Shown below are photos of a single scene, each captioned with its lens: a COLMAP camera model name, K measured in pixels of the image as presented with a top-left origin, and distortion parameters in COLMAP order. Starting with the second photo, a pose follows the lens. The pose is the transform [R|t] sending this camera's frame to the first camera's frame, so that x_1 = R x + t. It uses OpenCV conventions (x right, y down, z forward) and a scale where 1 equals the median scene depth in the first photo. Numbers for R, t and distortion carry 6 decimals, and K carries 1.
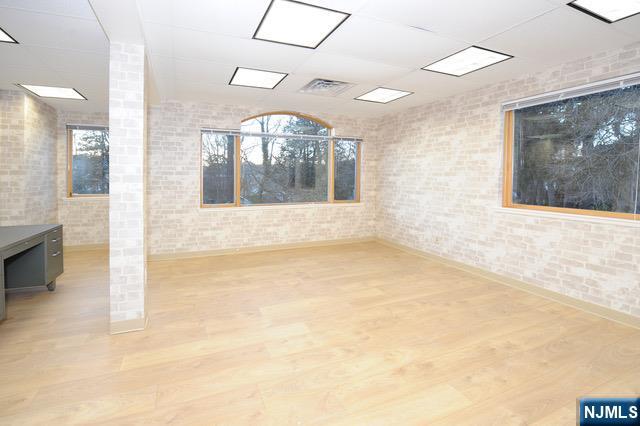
lens RADIAL K [[271.2, 0, 272.1], [0, 271.2, 184.4], [0, 0, 1]] dist [-0.016362, -0.000672]
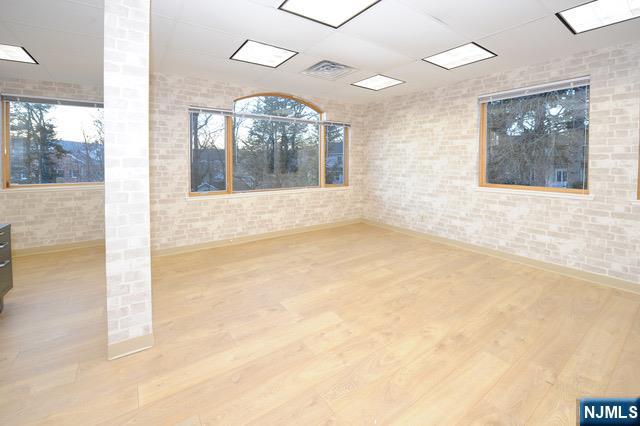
lens RADIAL K [[271.2, 0, 302.1], [0, 271.2, 170.0], [0, 0, 1]] dist [-0.016362, -0.000672]
pose [[0.969376, -0.010346, 0.245365, -0.175969], [0.010080, 0.999946, 0.002341, 0.002941], [-0.245376, 0.000204, 0.969428, 0.075238]]
